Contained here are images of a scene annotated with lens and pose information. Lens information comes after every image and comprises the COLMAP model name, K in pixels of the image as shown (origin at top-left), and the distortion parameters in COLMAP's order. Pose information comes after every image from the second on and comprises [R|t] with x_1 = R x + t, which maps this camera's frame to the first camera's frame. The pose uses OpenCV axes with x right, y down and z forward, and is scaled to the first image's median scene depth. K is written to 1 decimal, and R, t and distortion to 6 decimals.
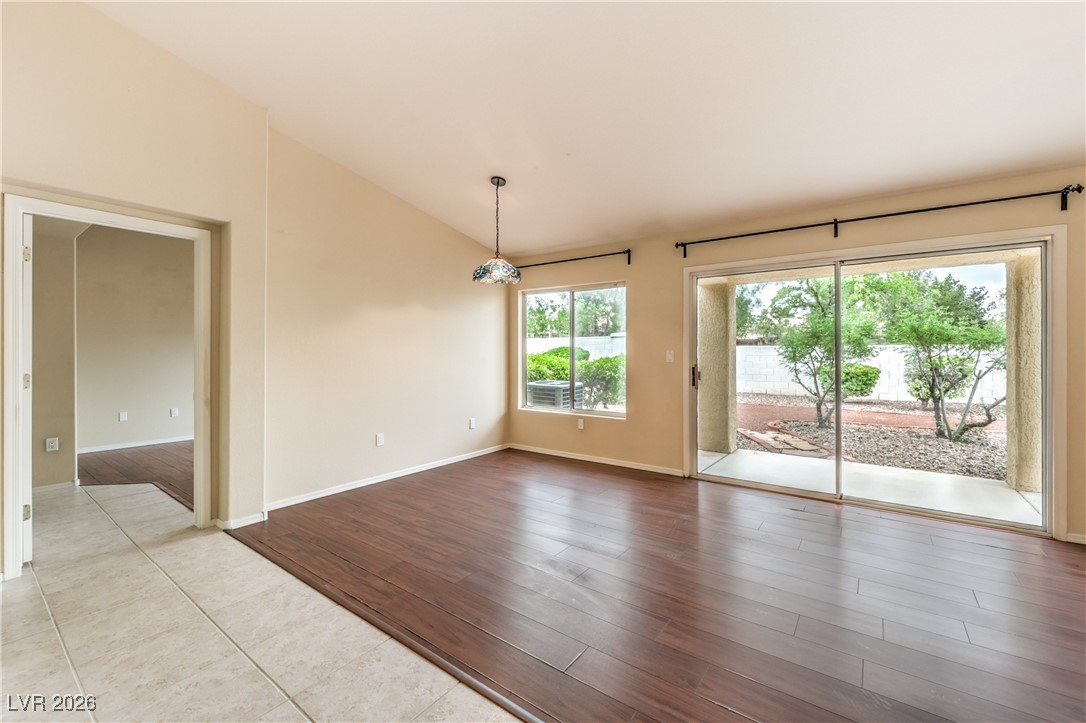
lens RADIAL K [[445.4, 0, 548.9], [0, 445.4, 350.8], [0, 0, 1]] dist [-0.001341, -0.000294]
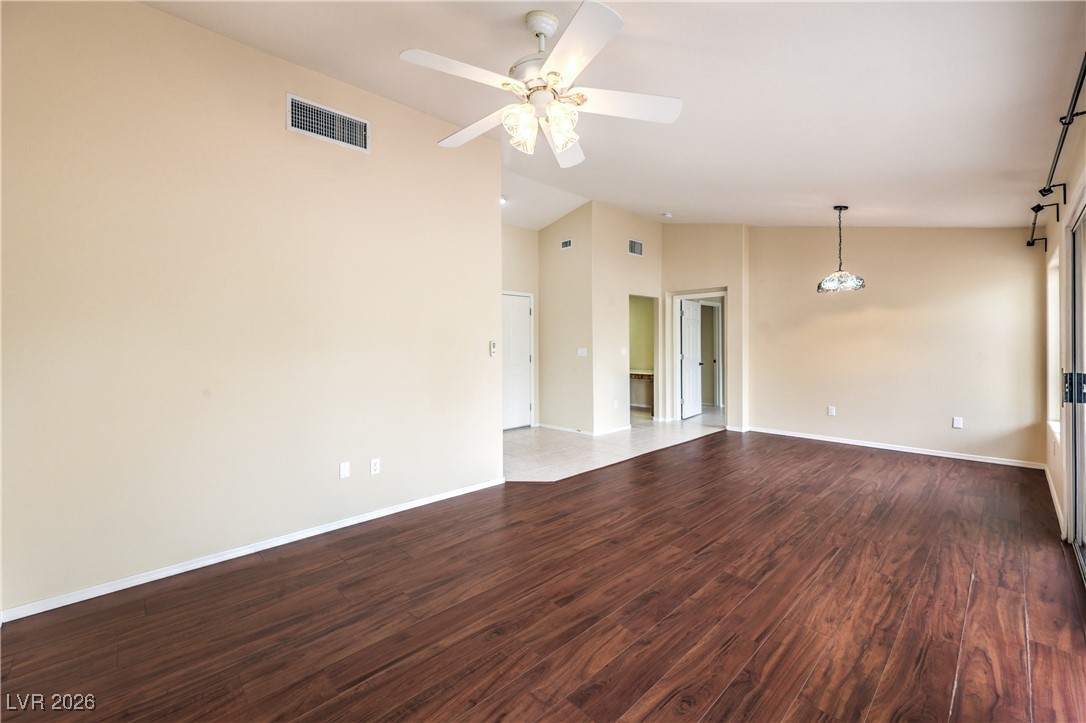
lens RADIAL K [[445.4, 0, 540.5], [0, 445.4, 340.7], [0, 0, 1]] dist [-0.001341, -0.000294]
pose [[-0.184757, -0.006551, -0.982762, 1.089545], [0.005717, 0.999954, -0.007740, -0.010337], [0.982768, -0.007049, -0.184711, 0.367231]]
